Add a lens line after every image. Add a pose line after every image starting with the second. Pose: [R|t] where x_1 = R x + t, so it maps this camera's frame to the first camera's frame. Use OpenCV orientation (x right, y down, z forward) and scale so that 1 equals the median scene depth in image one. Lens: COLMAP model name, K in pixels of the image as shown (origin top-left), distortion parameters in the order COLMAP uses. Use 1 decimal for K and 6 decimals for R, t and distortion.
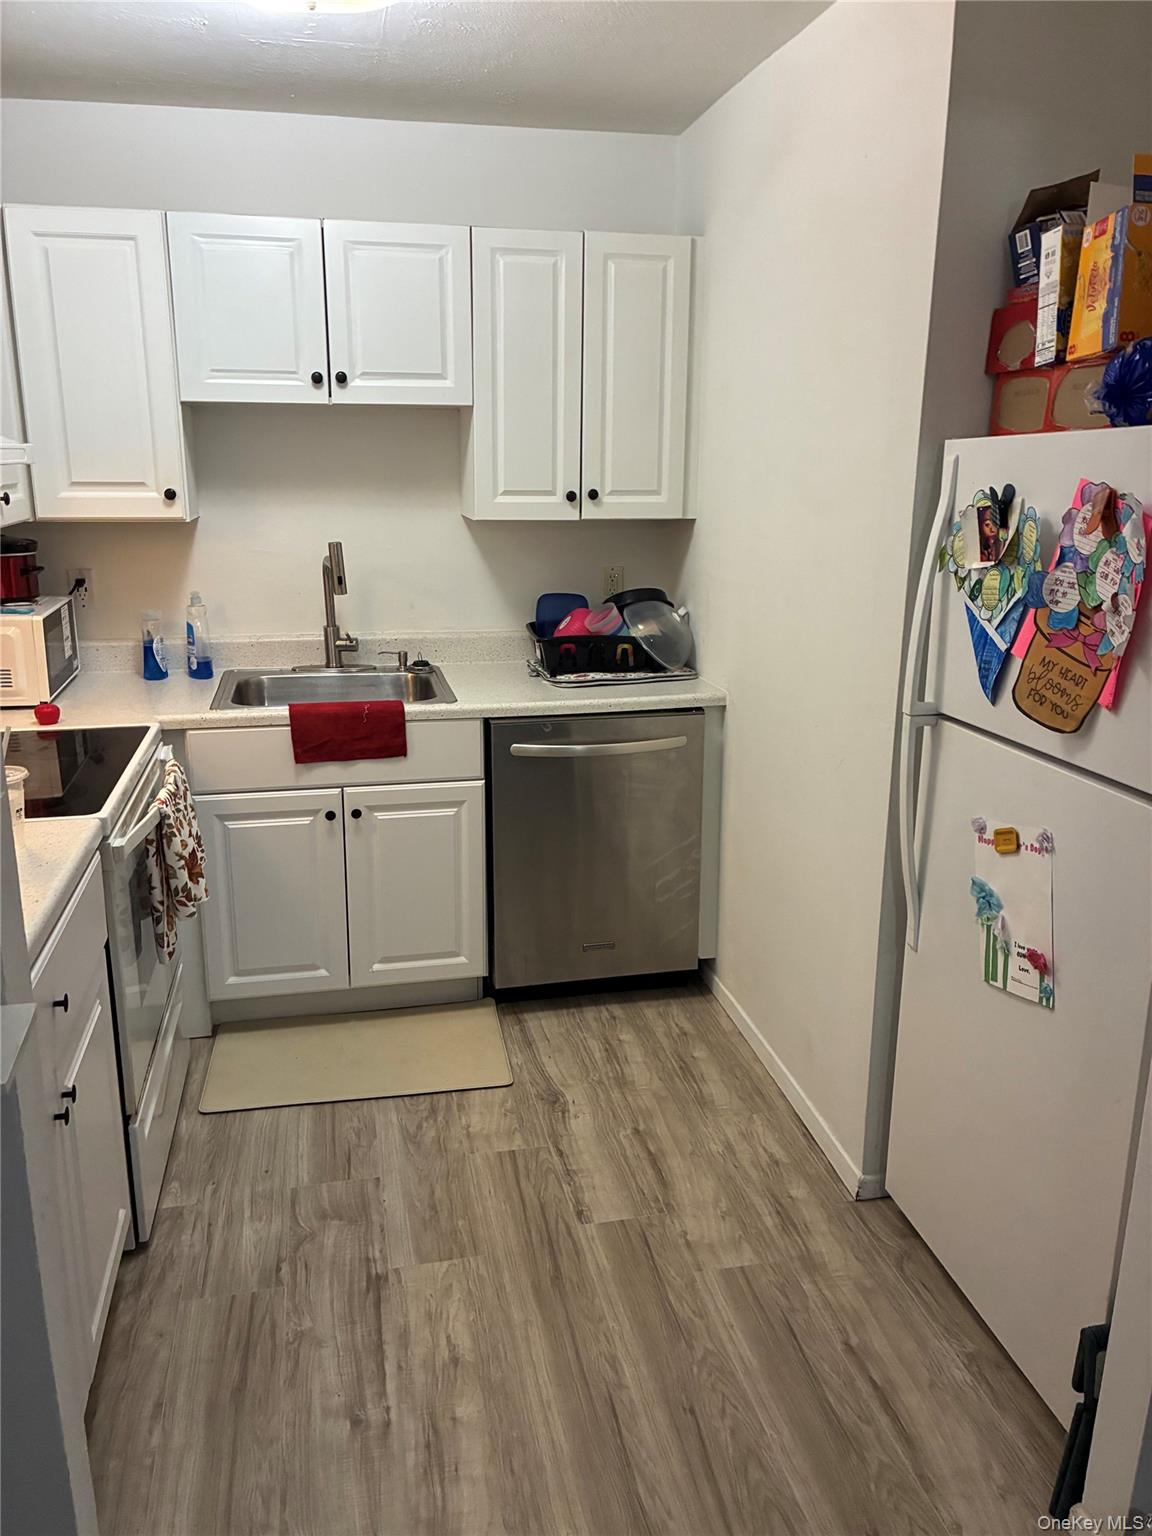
lens RADIAL K [[1149.5, 0, 580.8], [0, 1149.5, 767.6], [0, 0, 1]] dist [0.028690, -0.030237]
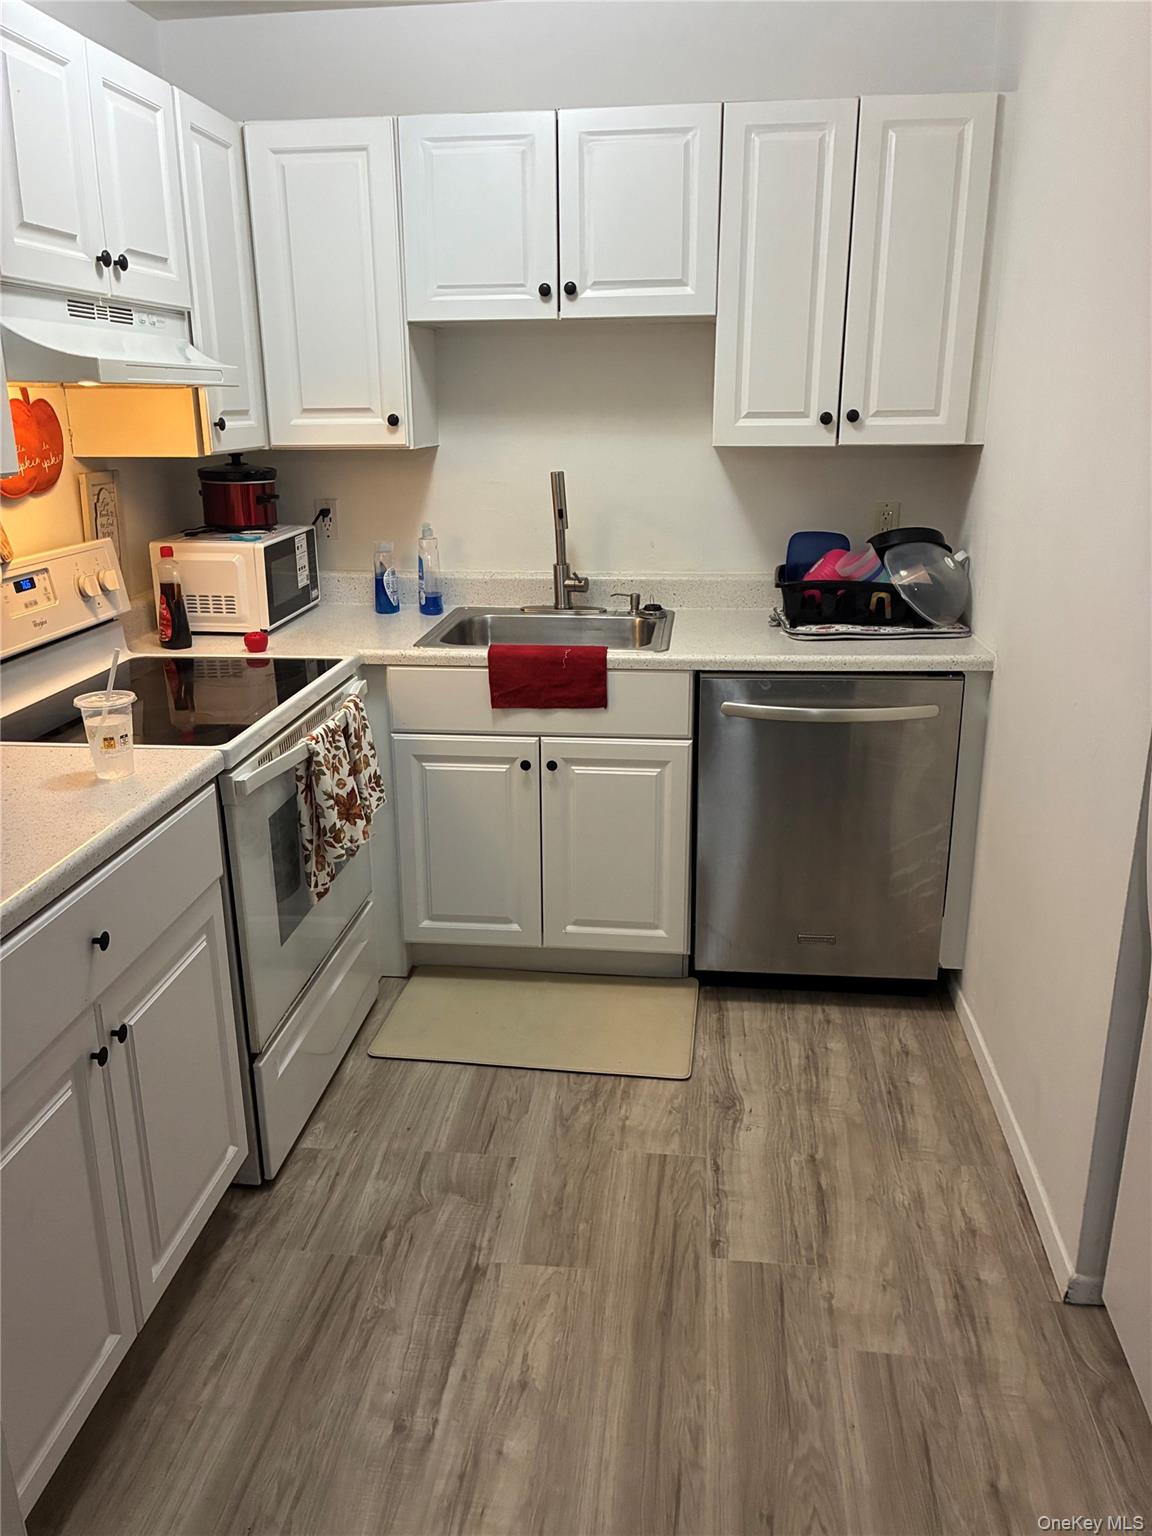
lens RADIAL K [[1154.5, 0, 569.7], [0, 1154.5, 770.3], [0, 0, 1]] dist [0.046214, -0.051310]
pose [[0.944482, 0.083783, -0.317701, 0.131017], [-0.069150, 0.995972, 0.057079, -0.011687], [0.321203, -0.031941, 0.946471, 0.131029]]
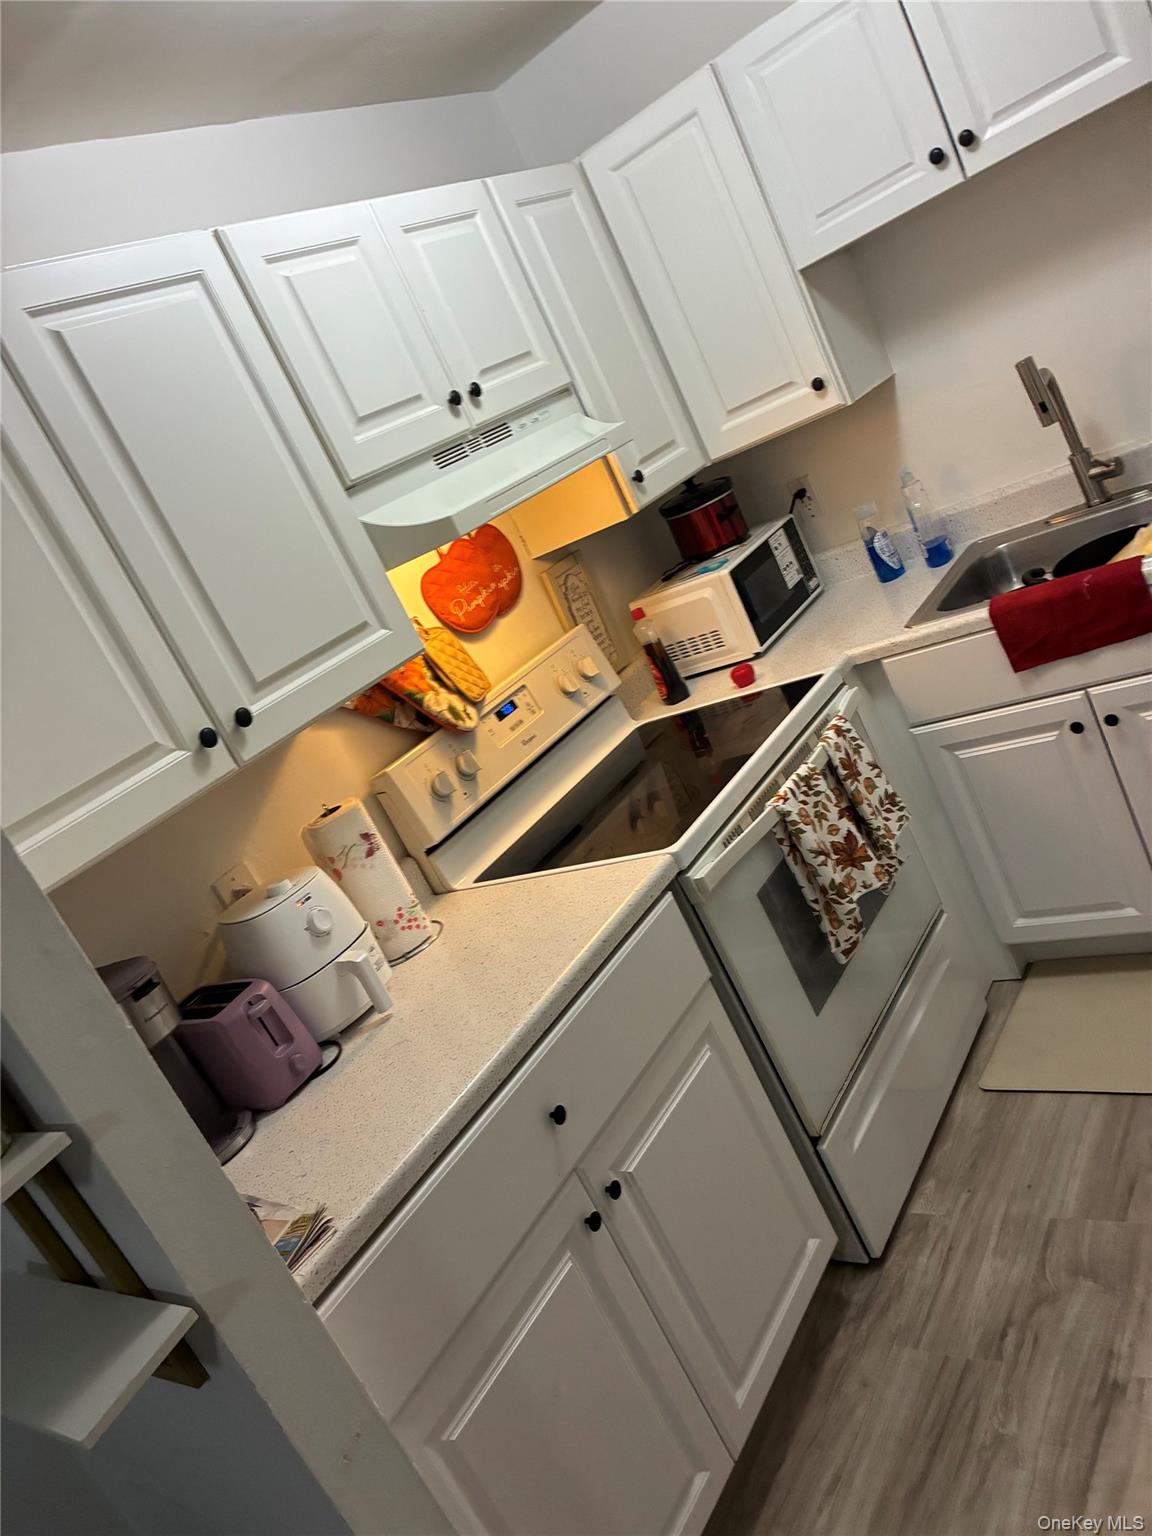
lens RADIAL K [[1157.9, 0, 576.0], [0, 1157.9, 768.0], [0, 0, 1]] dist [0.045993, -0.066696]
pose [[0.601367, -0.085421, -0.794394, 0.217146], [0.254627, 0.962915, 0.089214, -0.096141], [0.757313, -0.255925, 0.600815, 0.308190]]
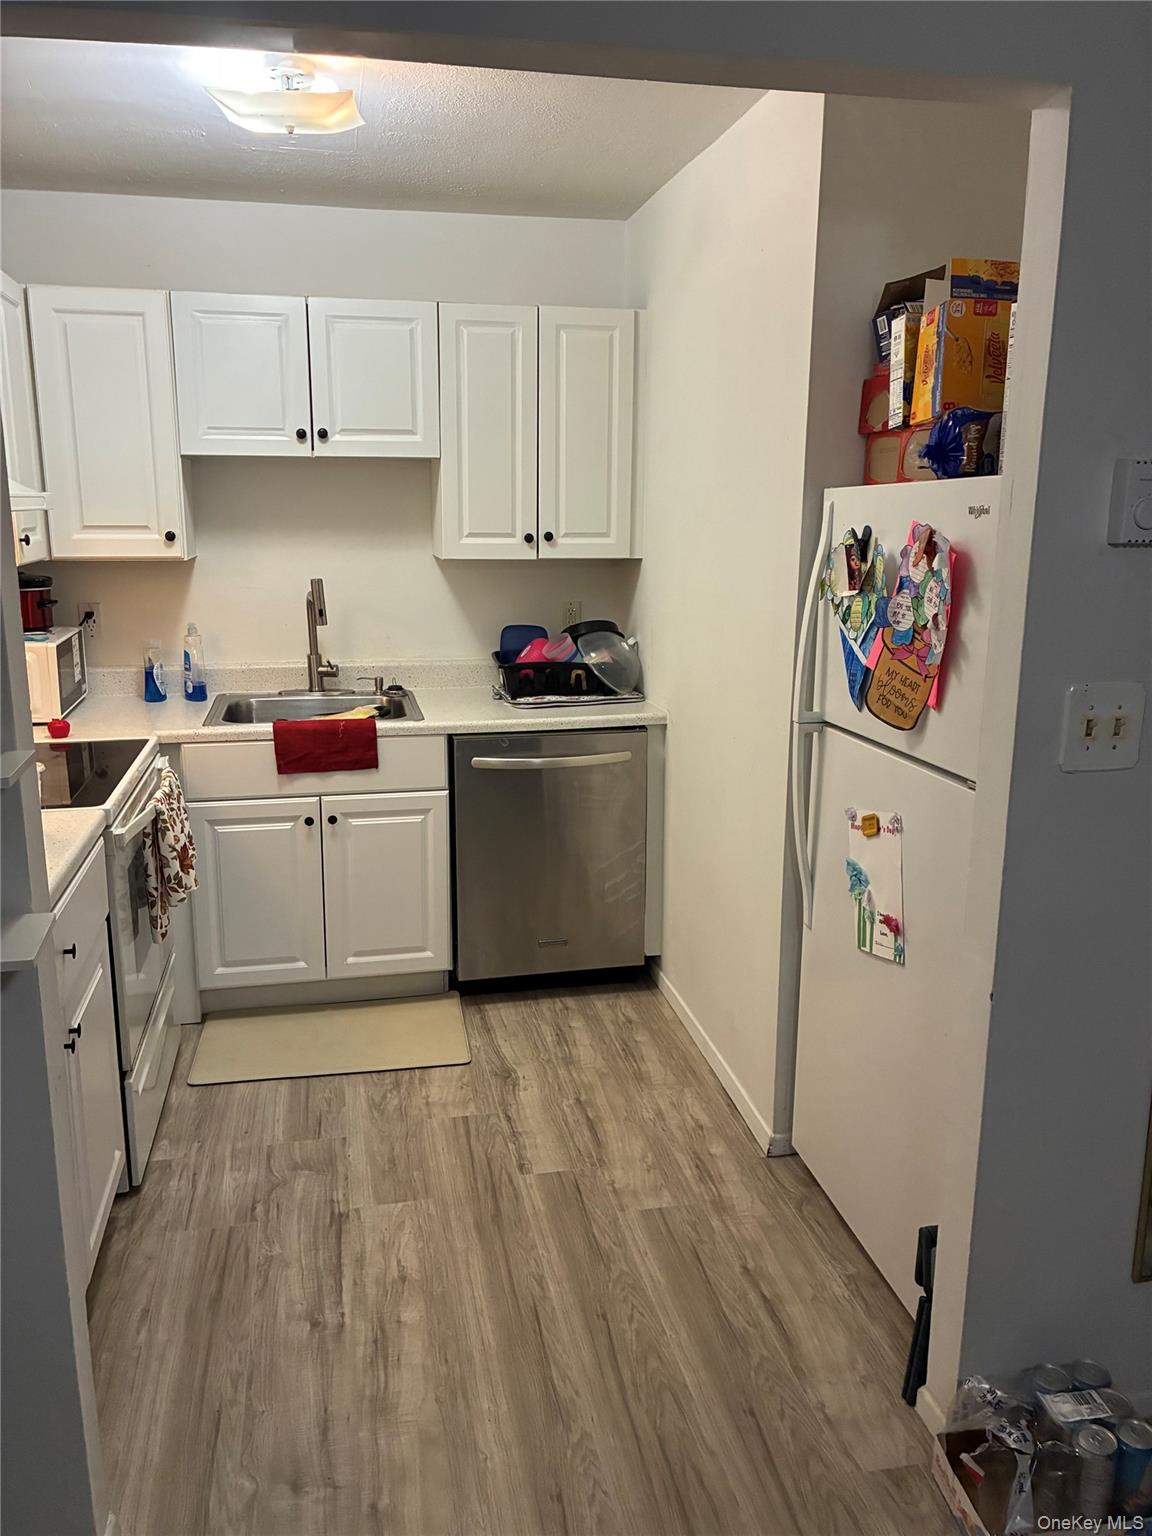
lens RADIAL K [[1150.0, 0, 576.0], [0, 1150.0, 768.0], [0, 0, 1]] dist [0.014782, 0.000267]
pose [[0.999980, 0.000677, -0.006252, 0.053867], [-0.000908, 0.999316, -0.036959, 0.034672], [0.006222, 0.036964, 0.999297, -0.129423]]
